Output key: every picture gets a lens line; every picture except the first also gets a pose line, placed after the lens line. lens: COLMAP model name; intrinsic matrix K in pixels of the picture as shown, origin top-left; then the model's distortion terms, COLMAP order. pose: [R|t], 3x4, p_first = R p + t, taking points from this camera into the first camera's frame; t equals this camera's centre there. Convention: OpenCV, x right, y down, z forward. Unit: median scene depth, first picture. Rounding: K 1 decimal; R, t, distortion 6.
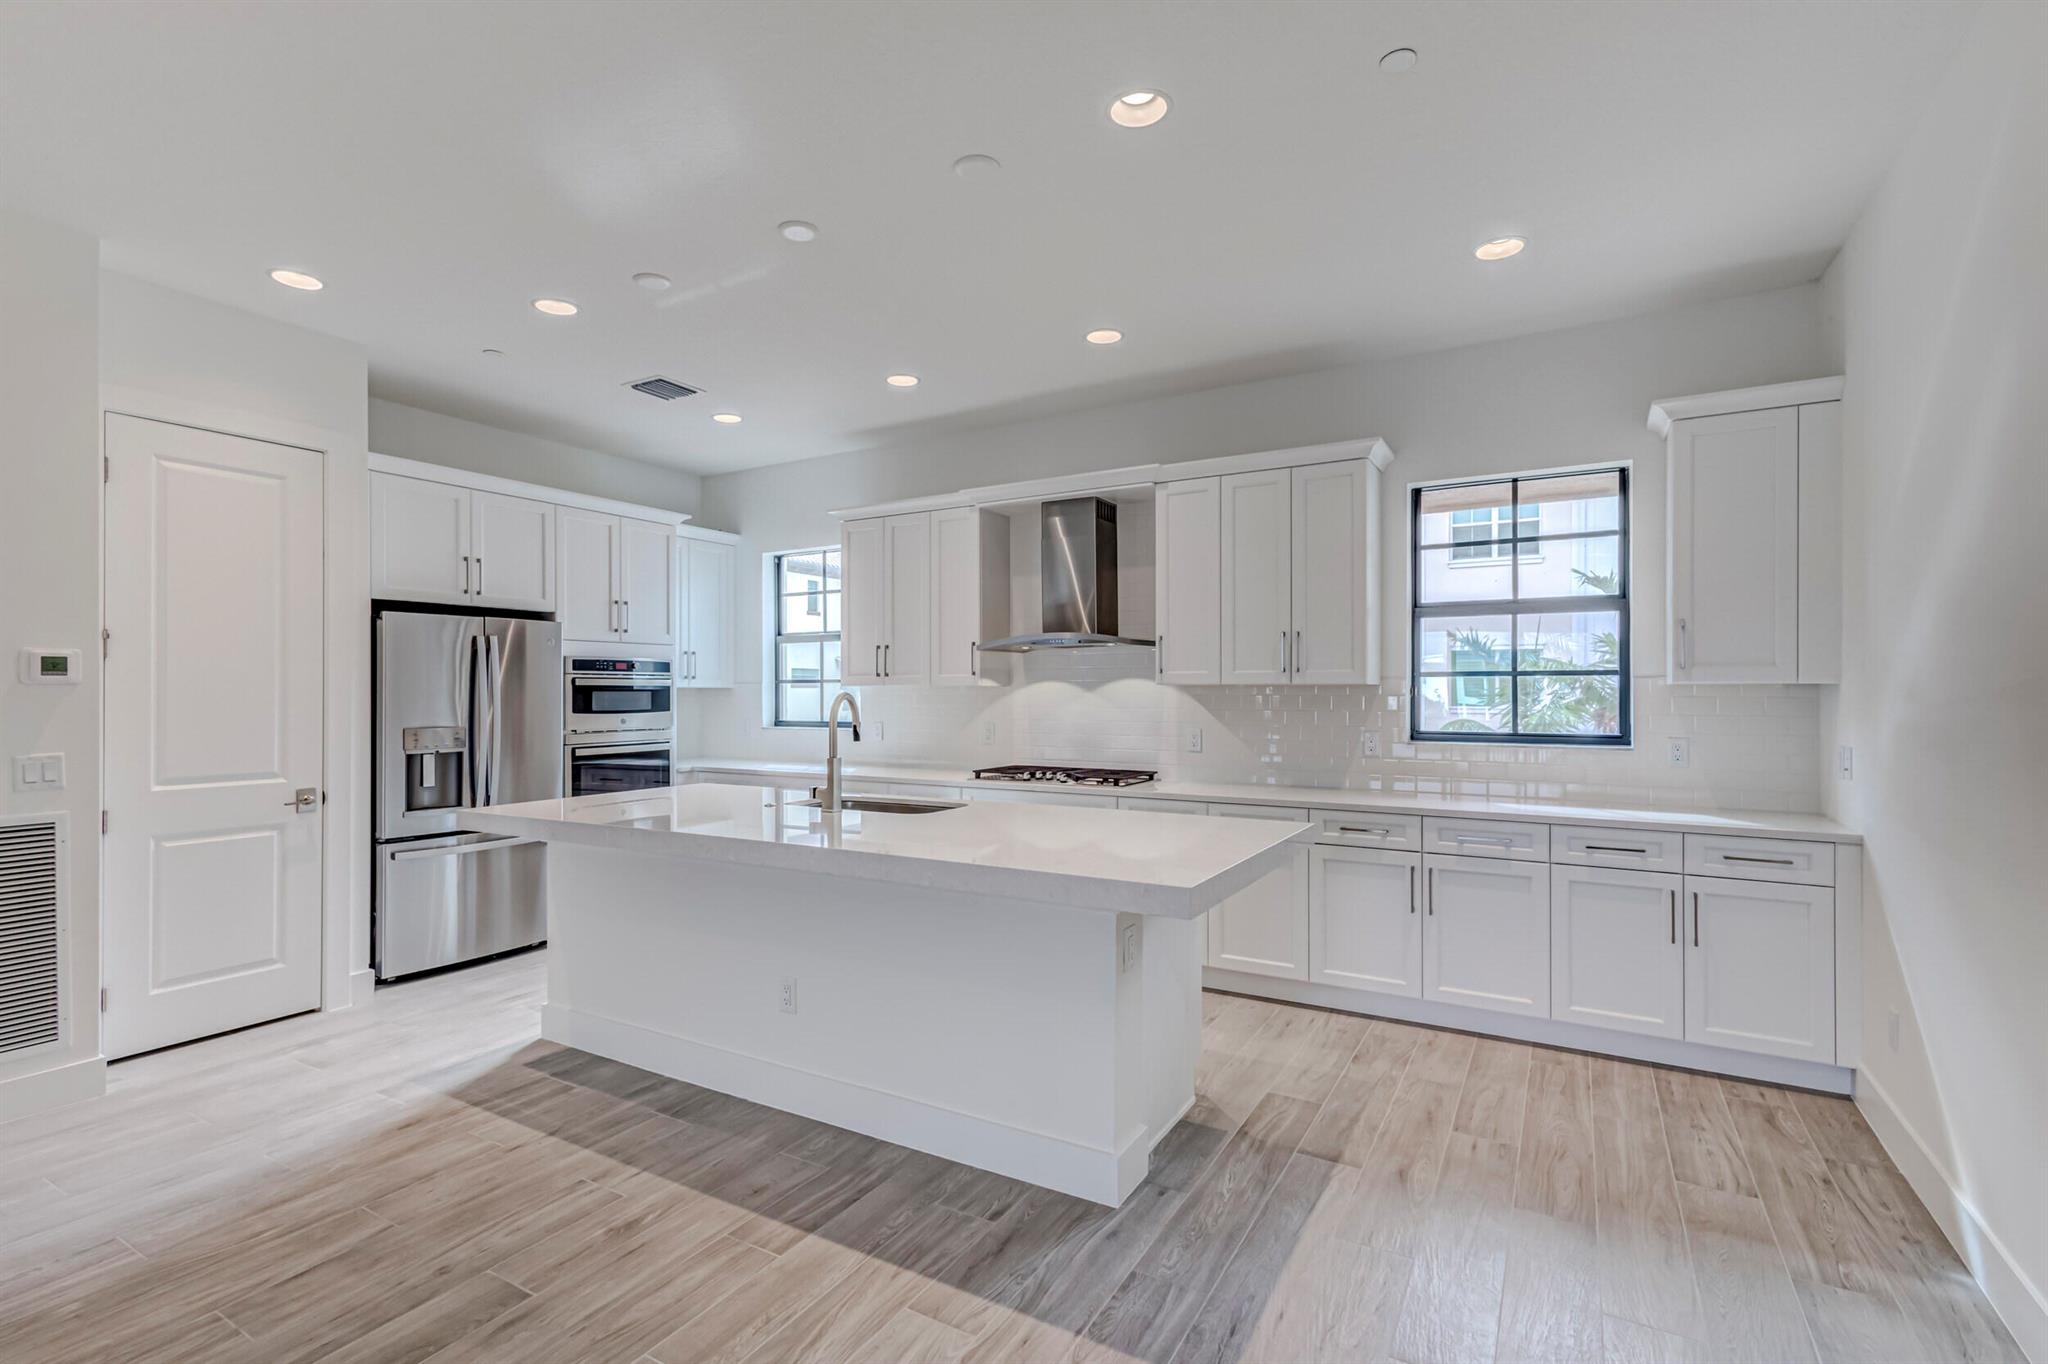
lens RADIAL K [[942.2, 0, 1018.2], [0, 942.2, 682.4], [0, 0, 1]] dist [0.012561, -0.000282]
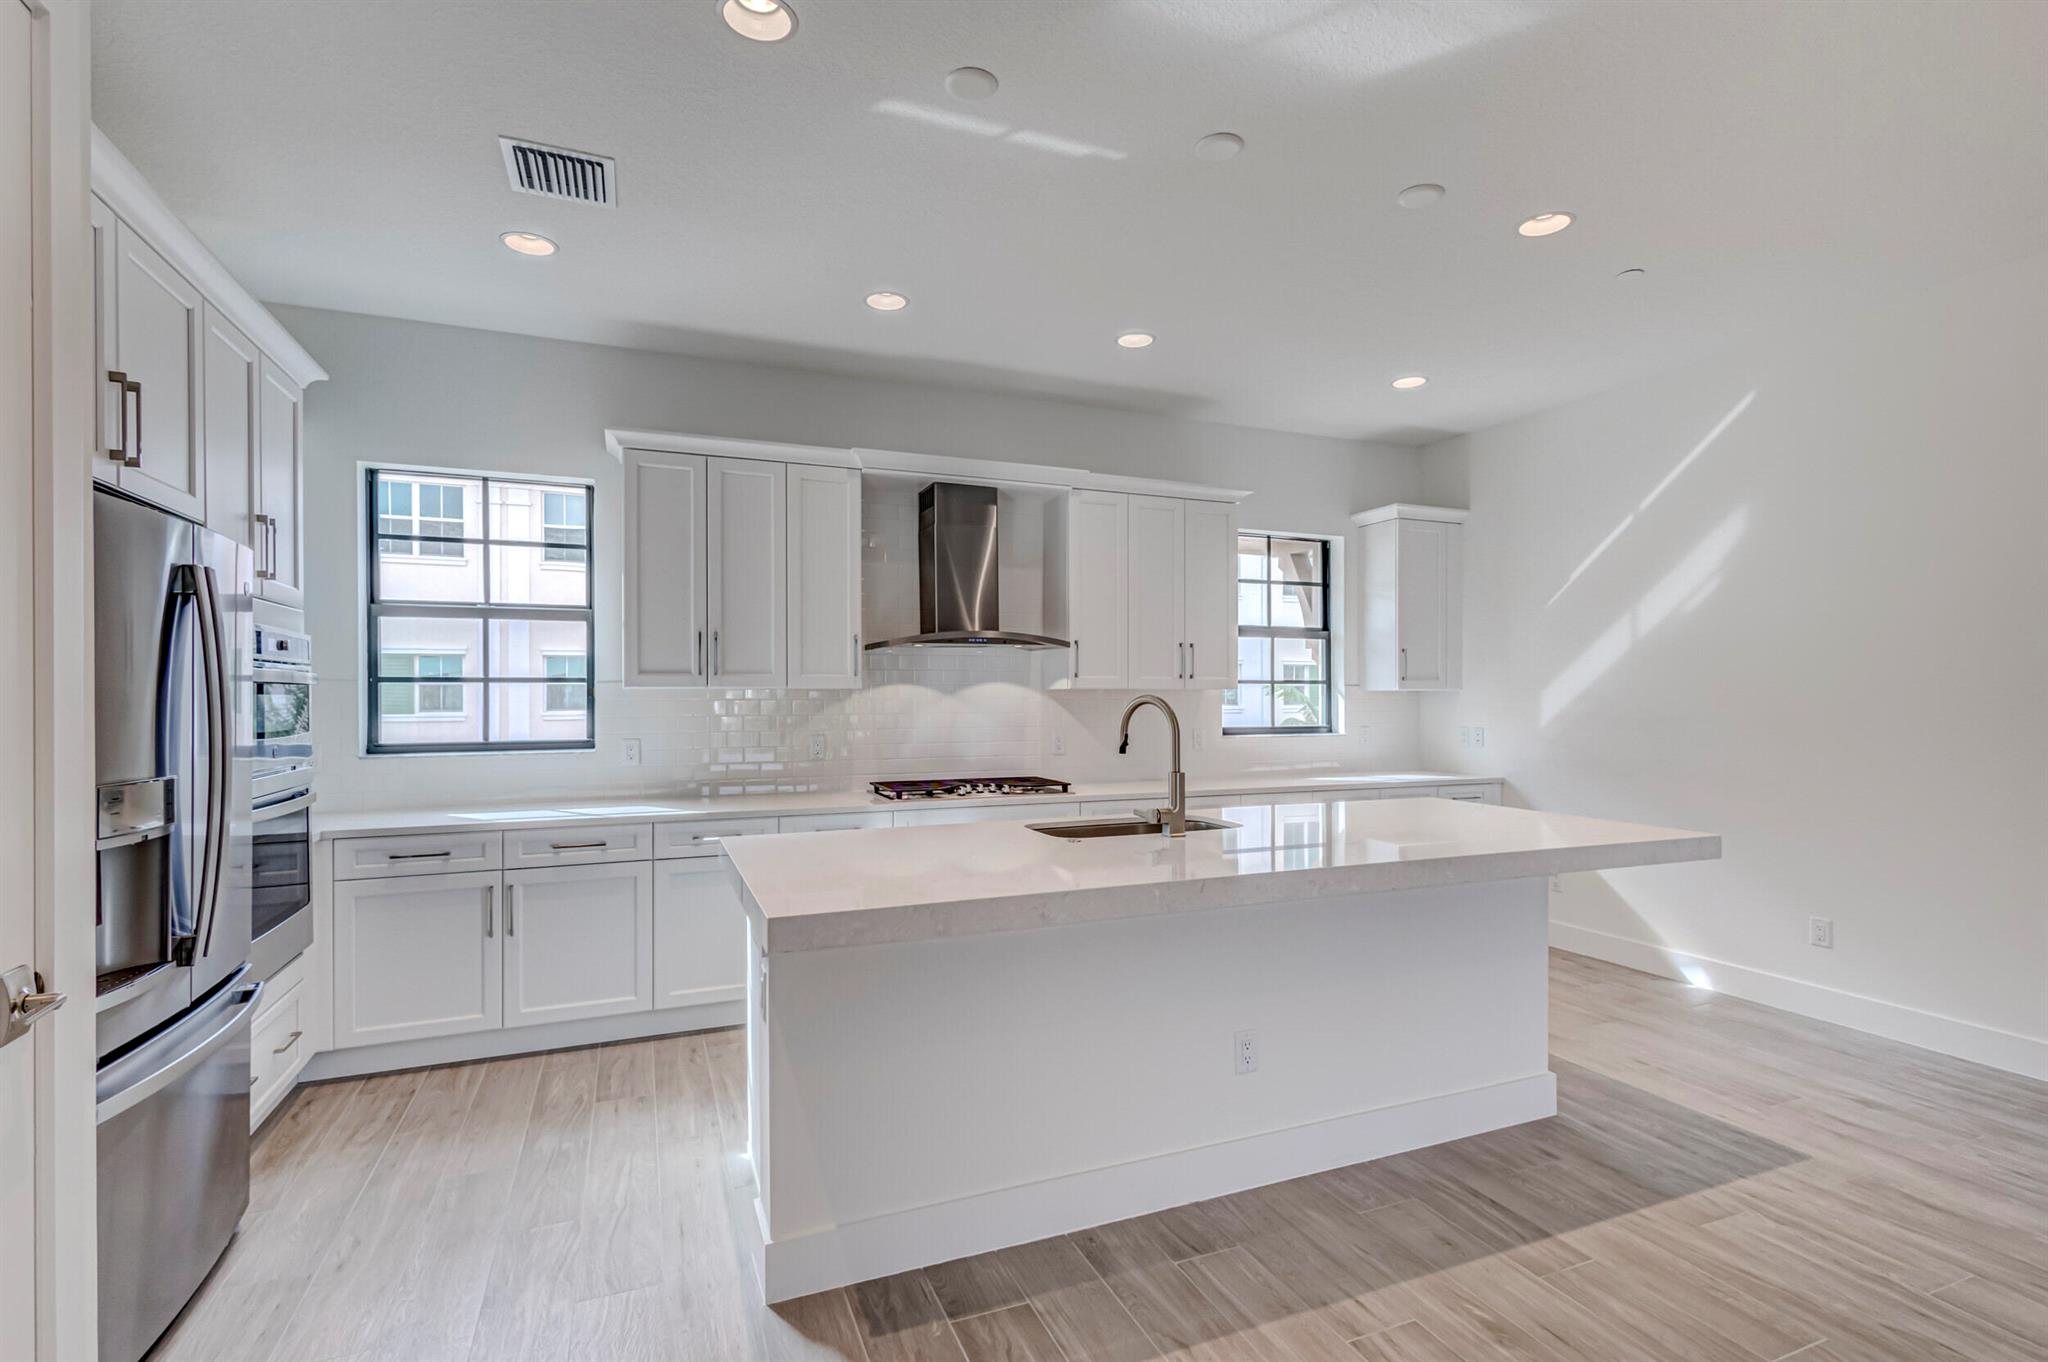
lens RADIAL K [[965.2, 0, 1015.0], [0, 965.2, 687.5], [0, 0, 1]] dist [0.015956, -0.000222]
pose [[0.598621, 0.007407, 0.800998, -0.825614], [-0.006953, 0.999968, -0.004051, 0.006523], [-0.801002, -0.003145, 0.598653, 0.499869]]
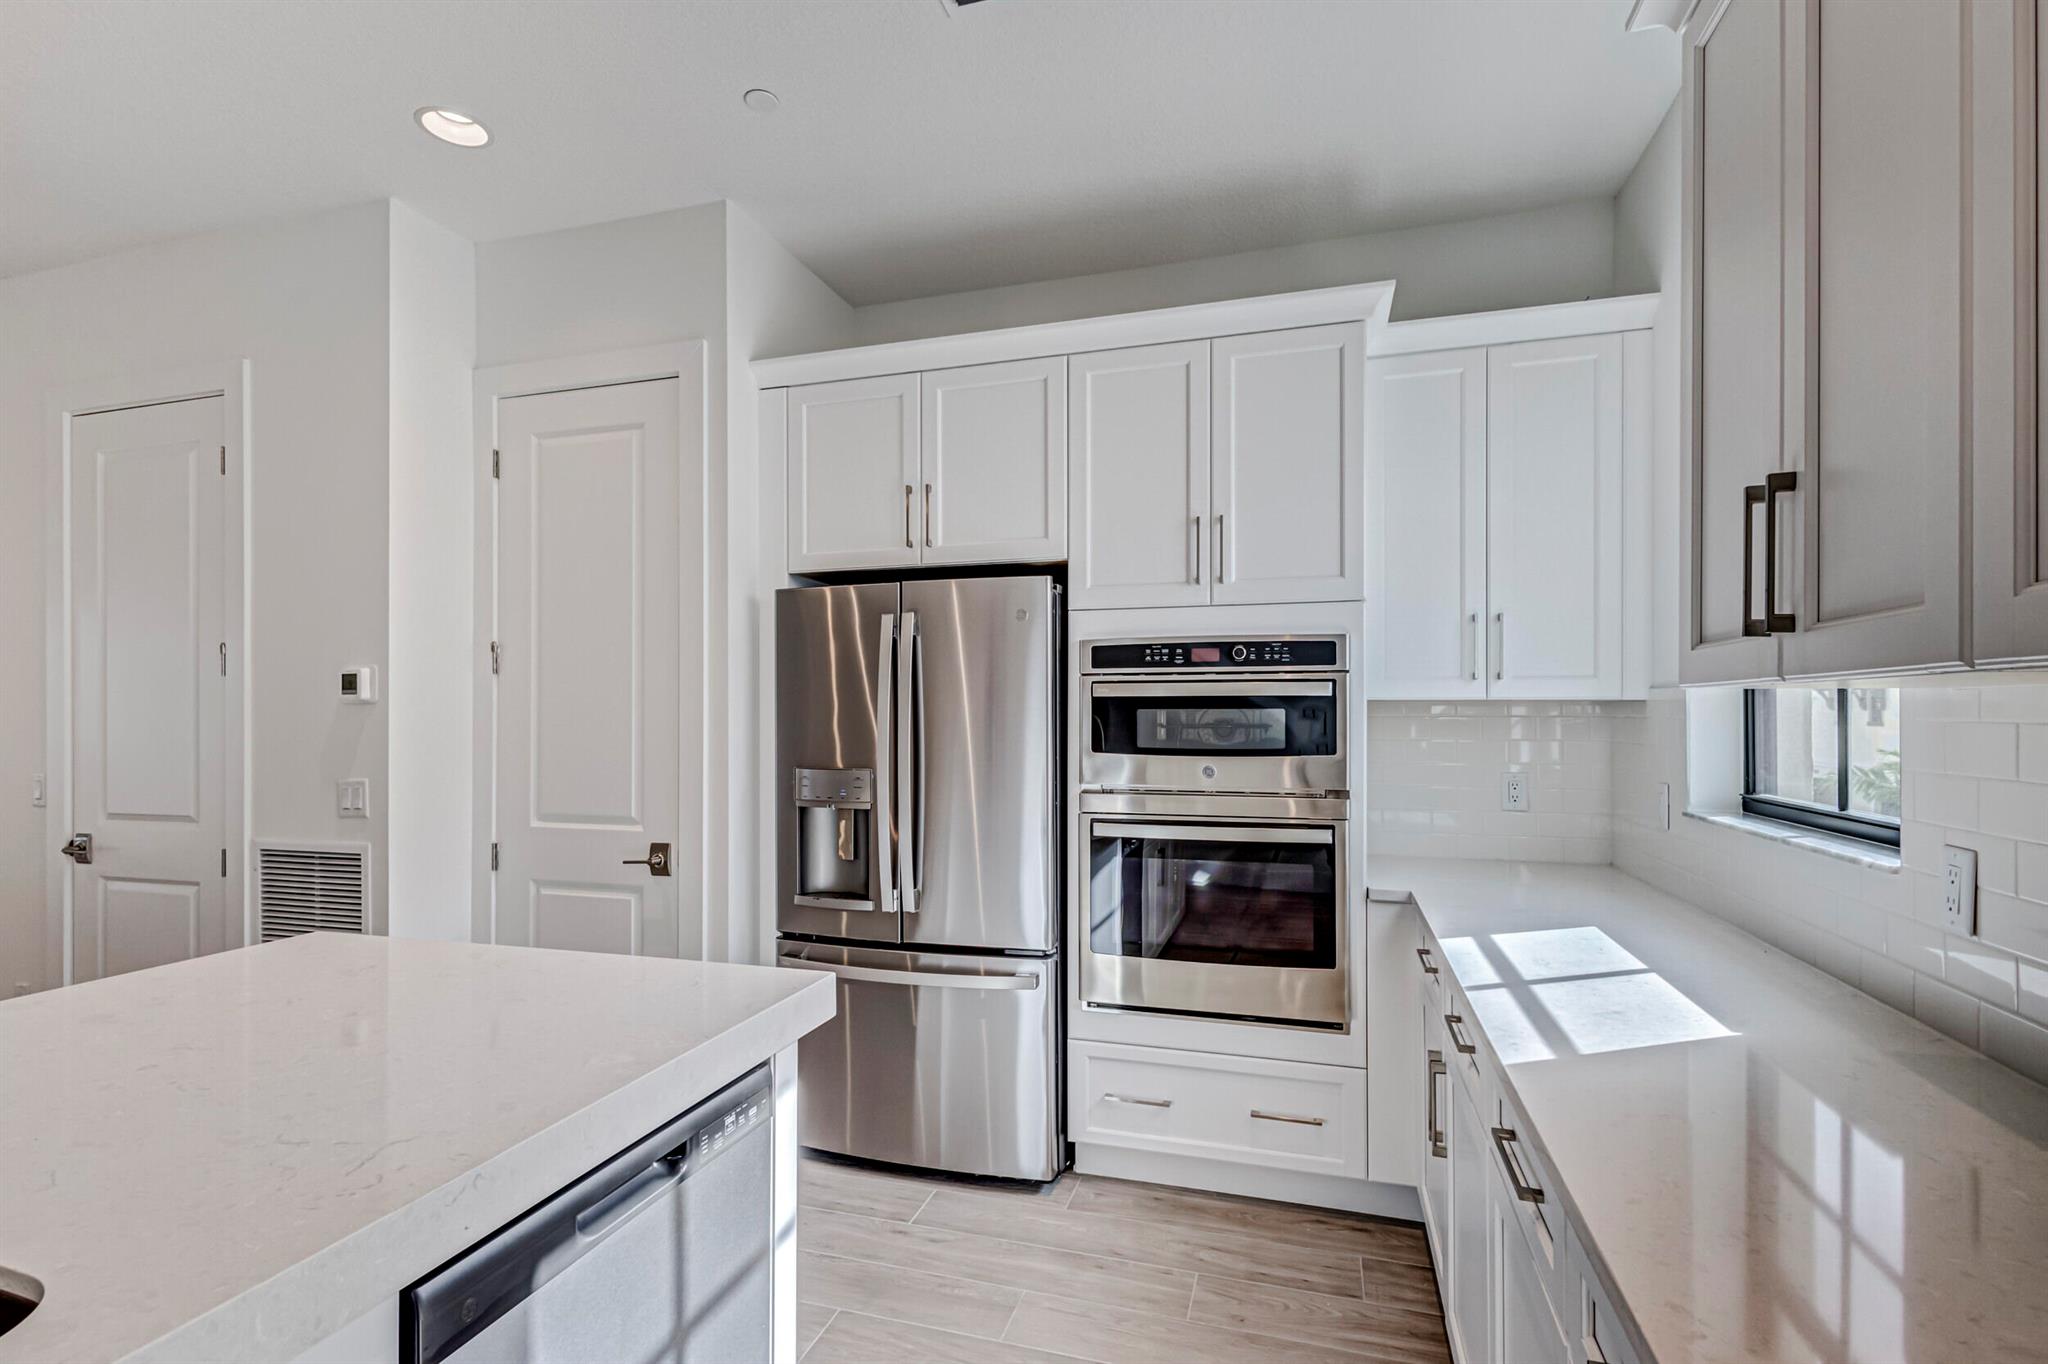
lens RADIAL K [[952.9, 0, 1028.6], [0, 952.9, 708.1], [0, 0, 1]] dist [0.000072, -0.000045]
pose [[0.244968, -0.000696, -0.969531, 0.030466], [0.012622, 0.999917, 0.002471, 0.009686], [0.969449, -0.012843, 0.244956, 1.104029]]
